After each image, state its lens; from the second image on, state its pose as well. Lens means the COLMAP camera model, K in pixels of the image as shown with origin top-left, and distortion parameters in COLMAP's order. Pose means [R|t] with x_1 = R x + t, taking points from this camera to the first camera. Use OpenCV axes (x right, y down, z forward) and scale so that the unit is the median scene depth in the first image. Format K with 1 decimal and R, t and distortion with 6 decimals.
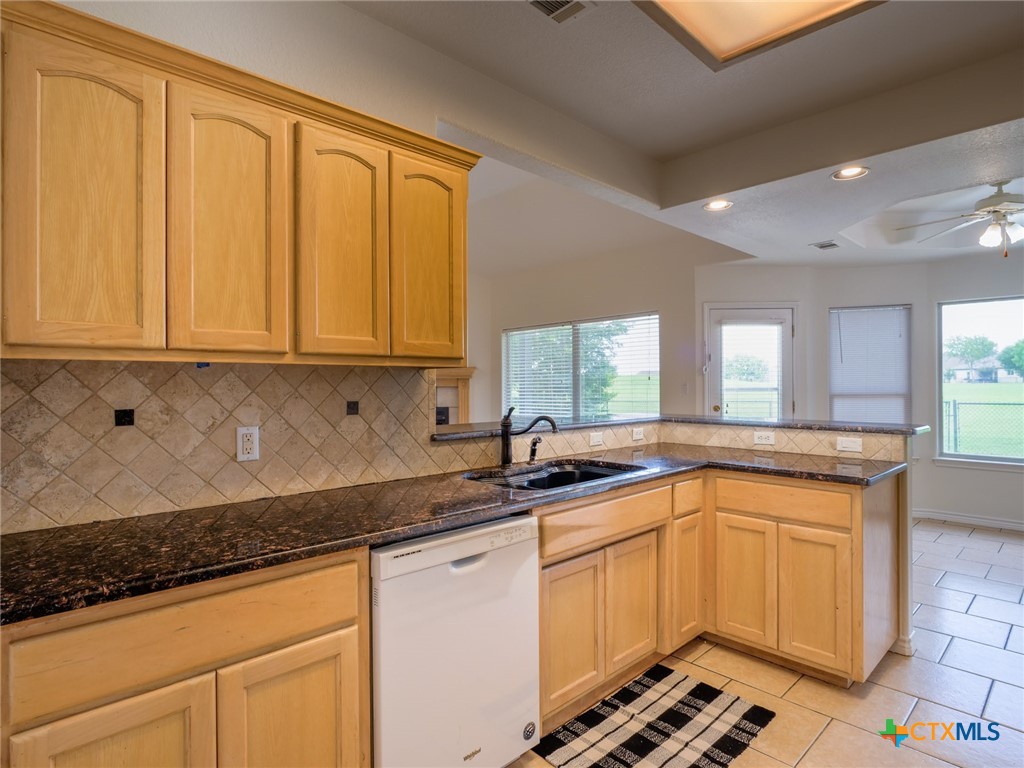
lens RADIAL K [[557.2, 0, 511.5], [0, 557.2, 380.3], [0, 0, 1]] dist [-0.018438, 0.003482]
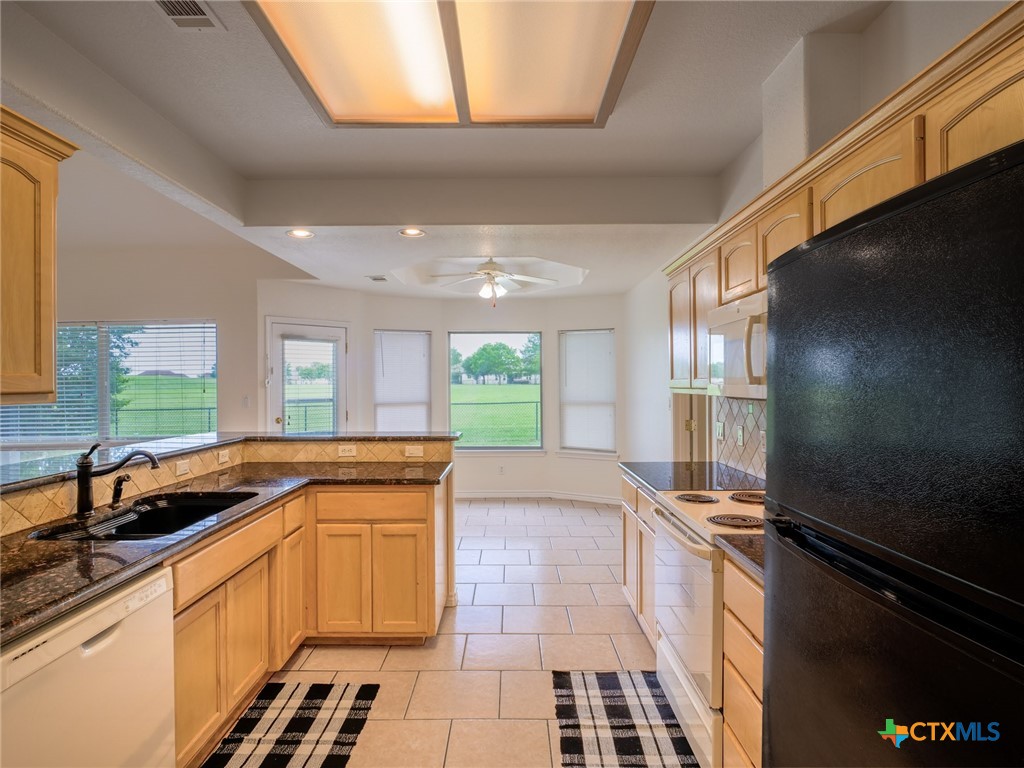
lens RADIAL K [[557.2, 0, 509.4], [0, 557.2, 378.1], [0, 0, 1]] dist [-0.018438, 0.003482]
pose [[0.689622, 0.006297, 0.724142, -0.167527], [-0.001690, 0.999973, -0.007086, -0.044424], [-0.724168, 0.003663, 0.689614, -0.029096]]
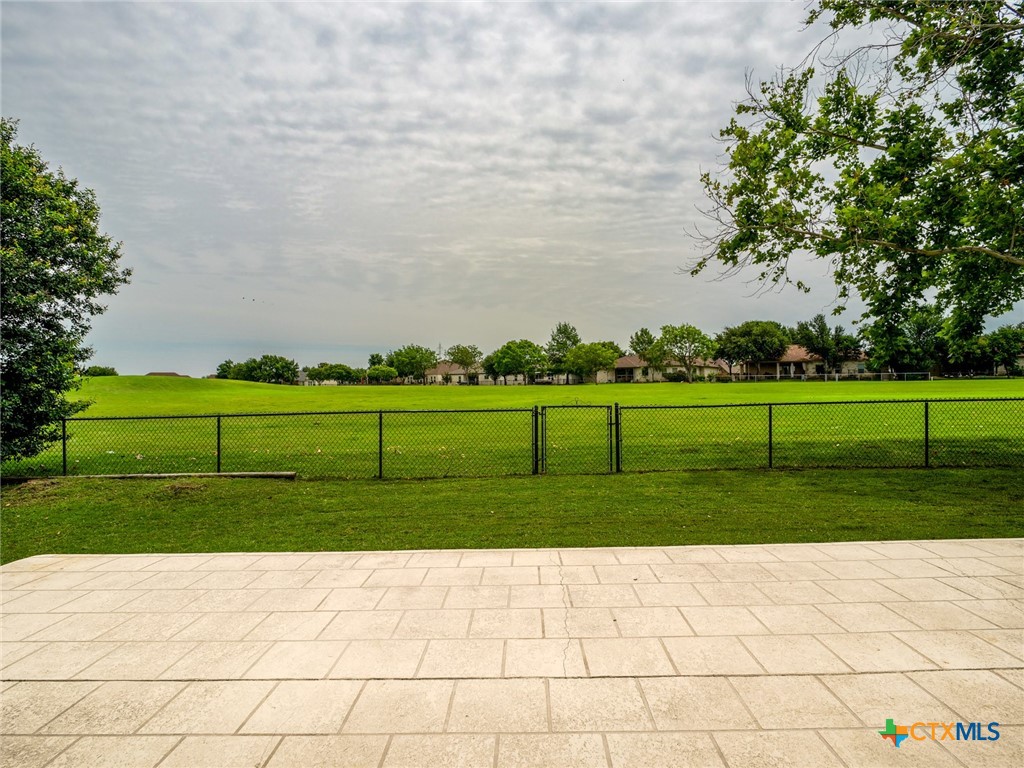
lens RADIAL K [[557.2, 0, 510.4], [0, 557.2, 386.4], [0, 0, 1]] dist [-0.018438, 0.003482]
pose [[0.694314, -0.002738, 0.719667, 0.678734], [-0.001302, 0.999986, 0.005061, 0.037234], [-0.719671, -0.004451, 0.694301, 2.644963]]
